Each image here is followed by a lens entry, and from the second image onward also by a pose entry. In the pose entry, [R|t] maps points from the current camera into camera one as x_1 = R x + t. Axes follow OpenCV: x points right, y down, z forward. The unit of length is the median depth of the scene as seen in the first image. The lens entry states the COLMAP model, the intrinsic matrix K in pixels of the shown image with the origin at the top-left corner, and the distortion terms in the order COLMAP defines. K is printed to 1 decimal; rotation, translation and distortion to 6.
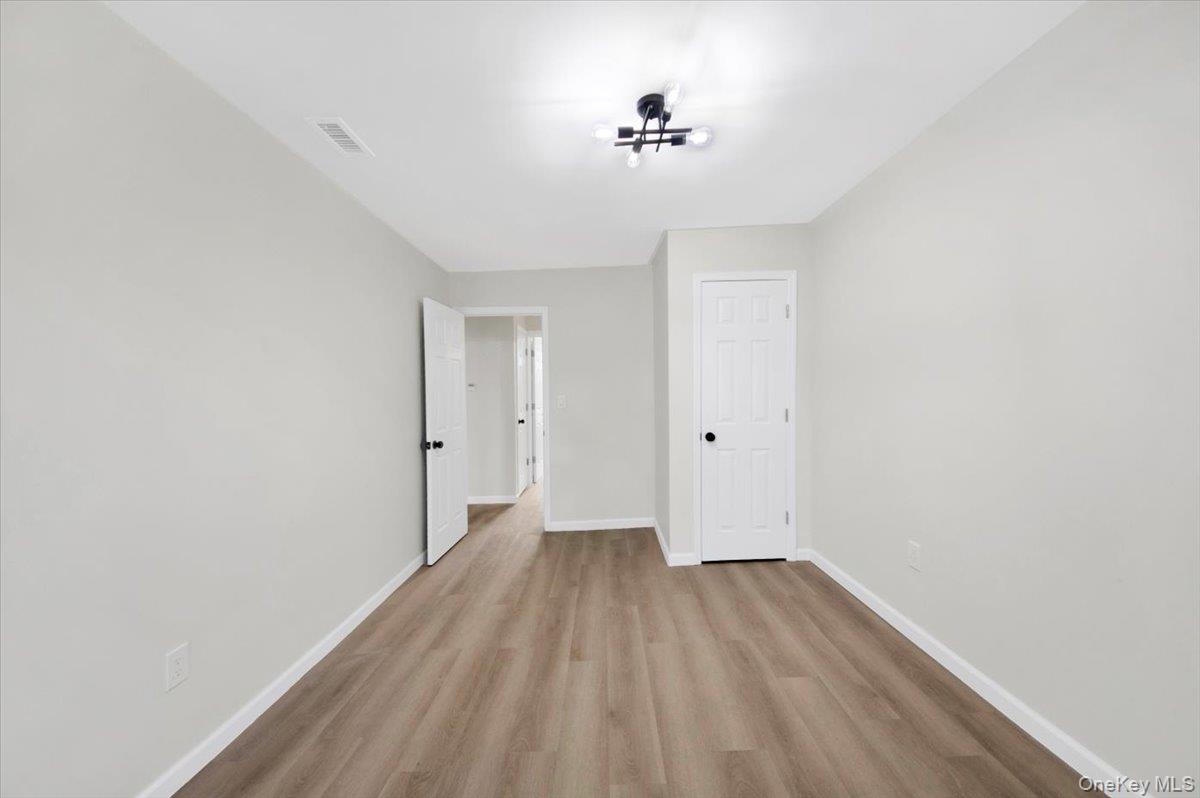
lens RADIAL K [[485.5, 0, 600.0], [0, 485.5, 399.0], [0, 0, 1]] dist [0.022441, -0.016836]
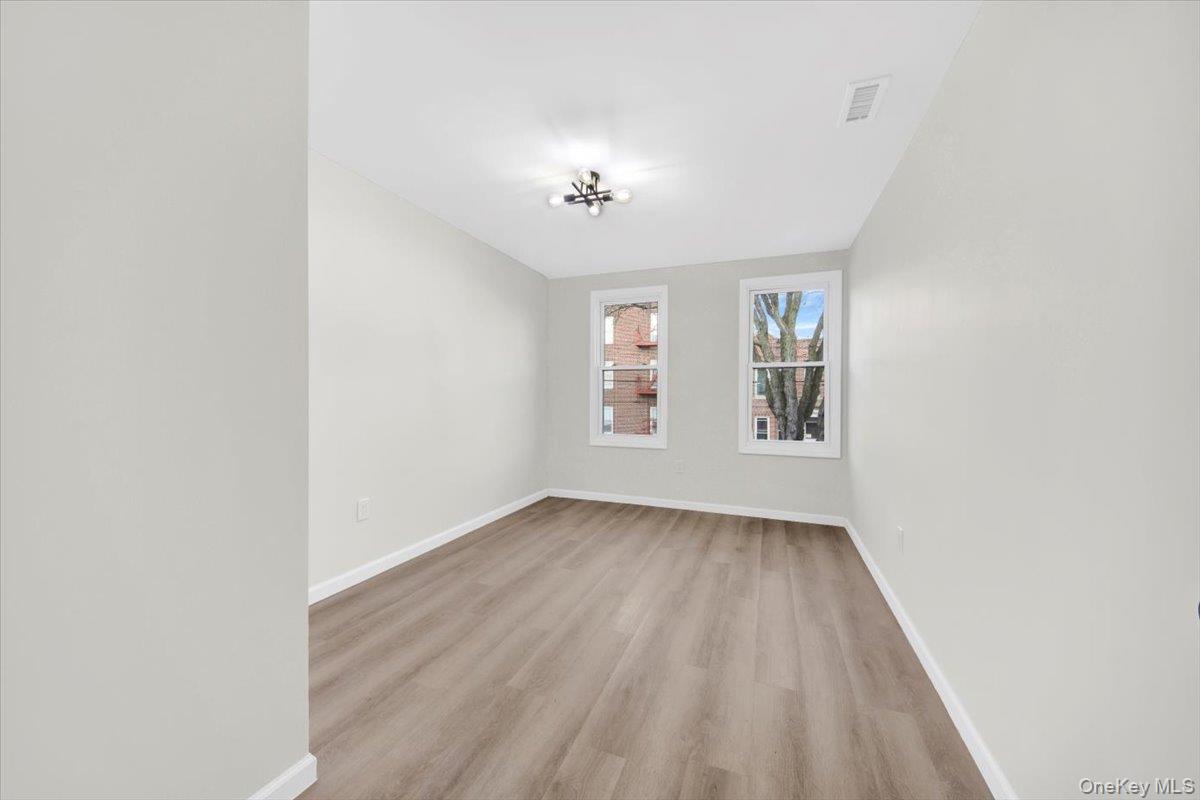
lens RADIAL K [[404.2, 0, 600.0], [0, 404.2, 400.0], [0, 0, 1]] dist [0.000751, 0.000027]
pose [[-0.934179, 0.009941, 0.356667, -0.301055], [0.015202, 0.999813, 0.011951, 0.035511], [-0.356482, 0.016586, -0.934155, 1.794546]]
